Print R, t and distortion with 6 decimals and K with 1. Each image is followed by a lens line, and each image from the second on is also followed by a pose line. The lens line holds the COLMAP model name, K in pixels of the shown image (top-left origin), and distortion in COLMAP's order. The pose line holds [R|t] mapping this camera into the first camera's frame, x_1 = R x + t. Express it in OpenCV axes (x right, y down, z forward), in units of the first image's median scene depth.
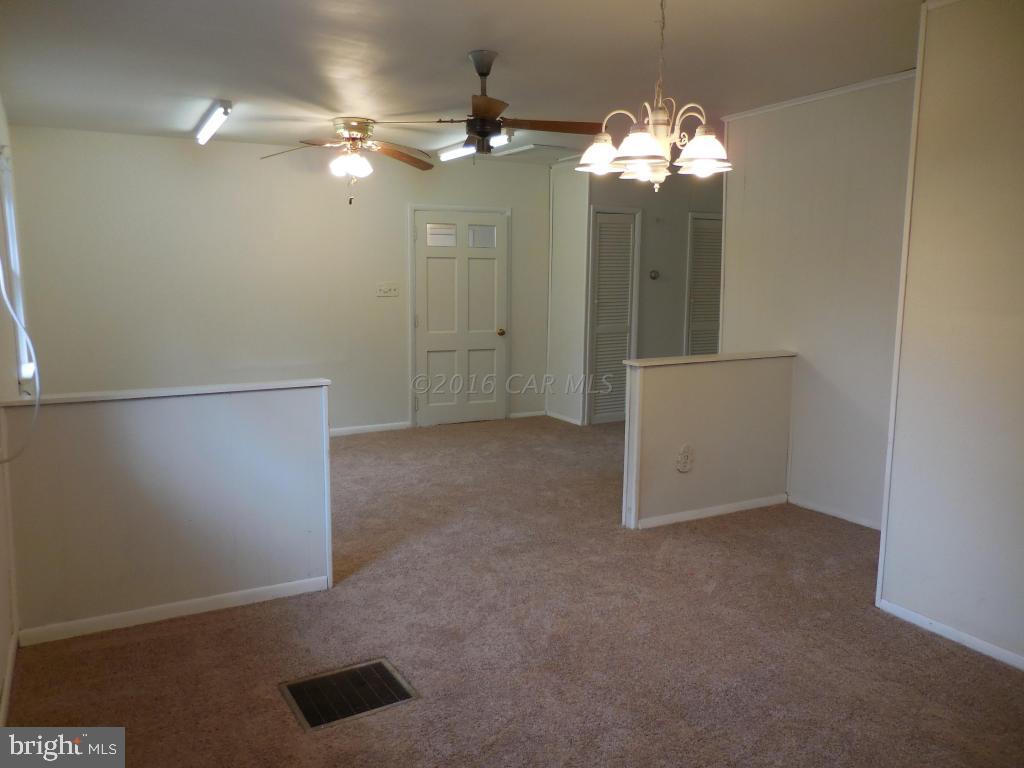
lens RADIAL K [[787.6, 0, 499.4], [0, 787.6, 384.9], [0, 0, 1]] dist [0.004734, 0.078368]
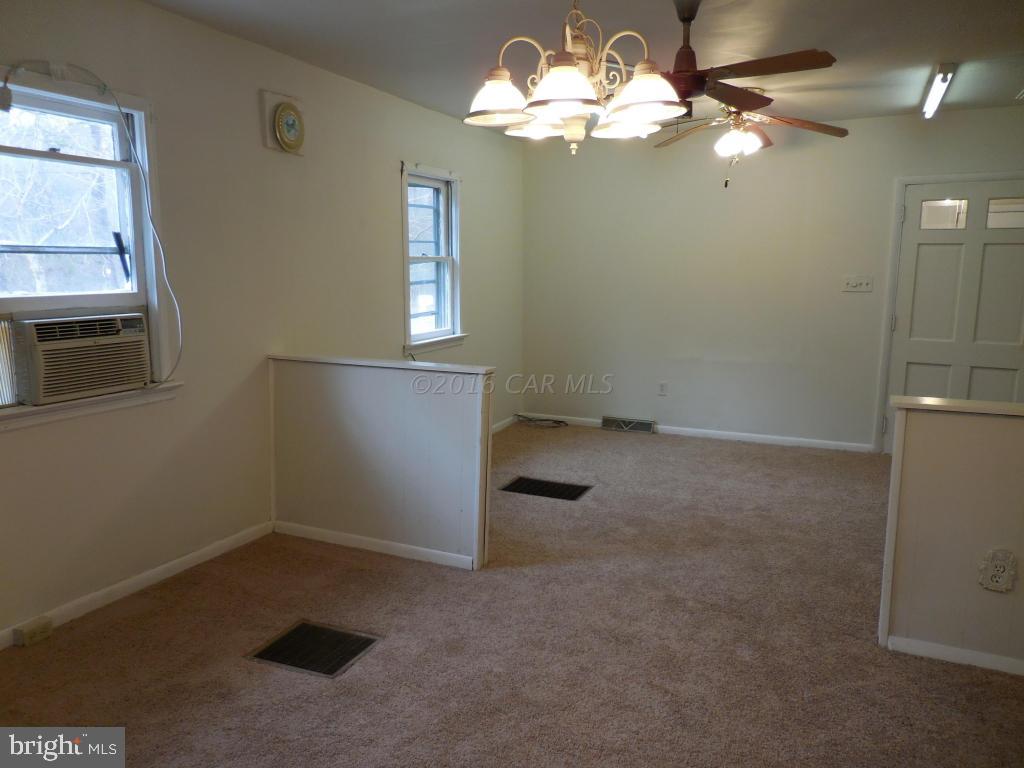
lens RADIAL K [[787.6, 0, 499.4], [0, 787.6, 384.9], [0, 0, 1]] dist [0.004734, 0.078368]
pose [[0.621590, 0.135247, -0.771579, 0.488956], [-0.121179, 0.989728, 0.075862, -0.055431], [0.773913, 0.046344, 0.631594, 0.312382]]
